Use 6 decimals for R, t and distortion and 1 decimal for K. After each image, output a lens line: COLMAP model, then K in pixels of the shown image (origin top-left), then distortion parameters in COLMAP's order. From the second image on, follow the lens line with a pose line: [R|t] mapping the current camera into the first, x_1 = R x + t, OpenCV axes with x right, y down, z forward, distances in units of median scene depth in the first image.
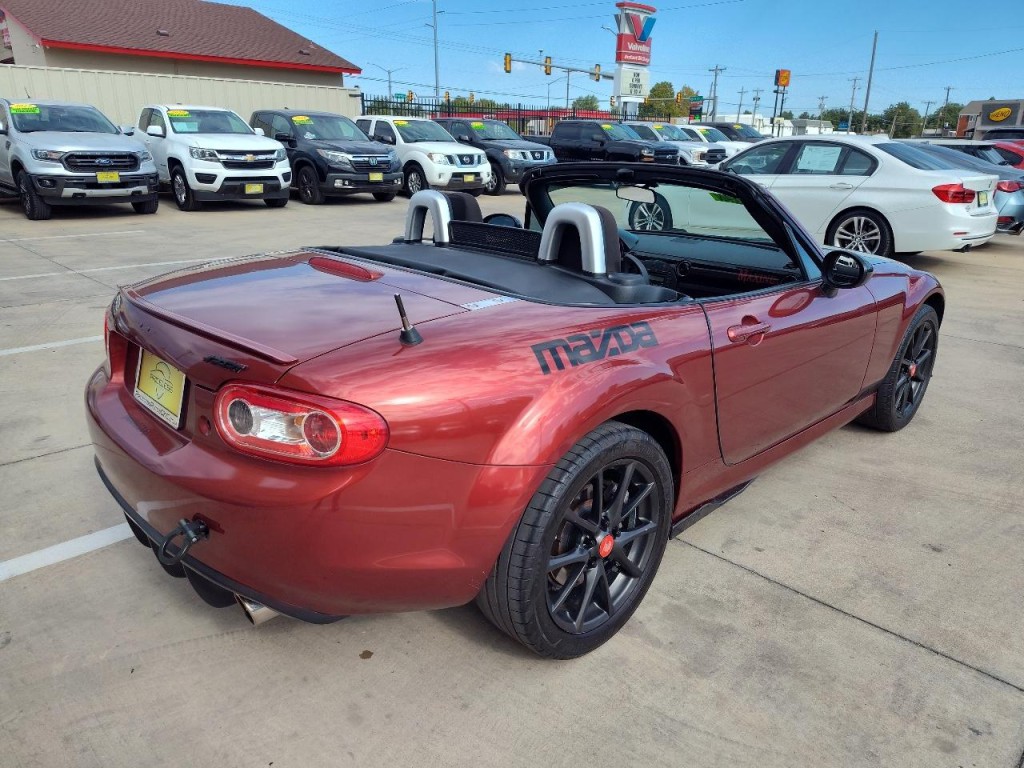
lens RADIAL K [[698.8, 0, 515.6], [0, 698.8, 382.7], [0, 0, 1]] dist [0.051103, -0.052615]
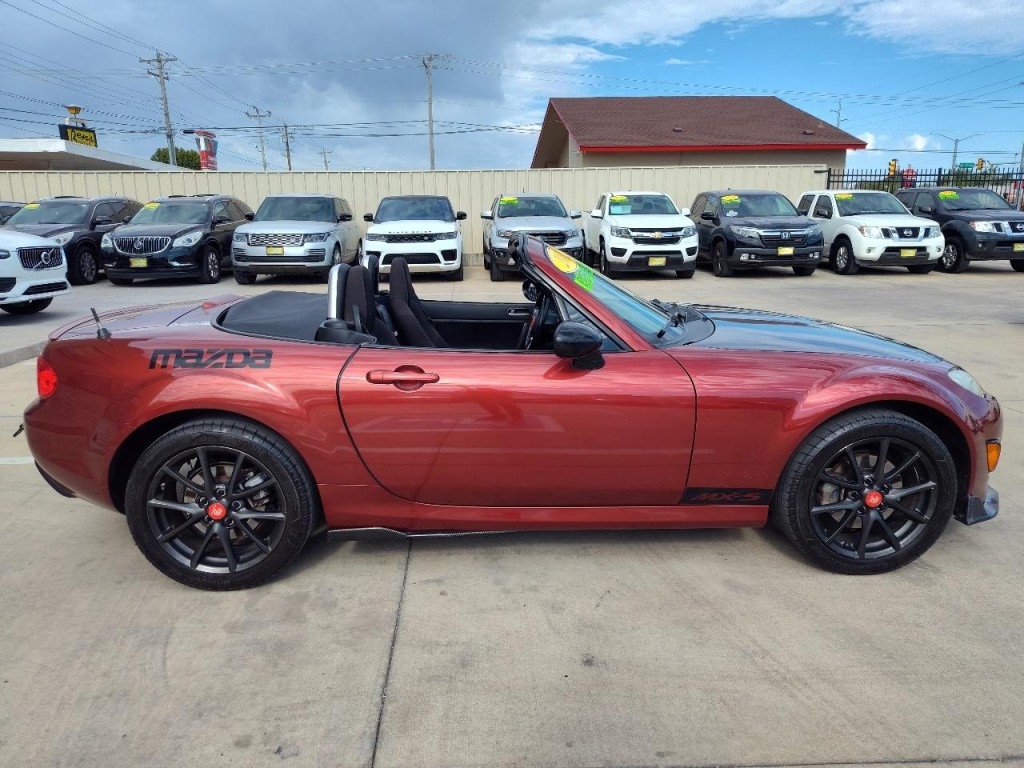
lens RADIAL K [[698.8, 0, 515.6], [0, 698.8, 382.7], [0, 0, 1]] dist [0.051103, -0.052615]
pose [[0.744530, 0.131183, -0.654574, 0.209249], [-0.197267, 0.979950, -0.027985, -0.011759], [0.637779, 0.149961, 0.755480, 0.047390]]
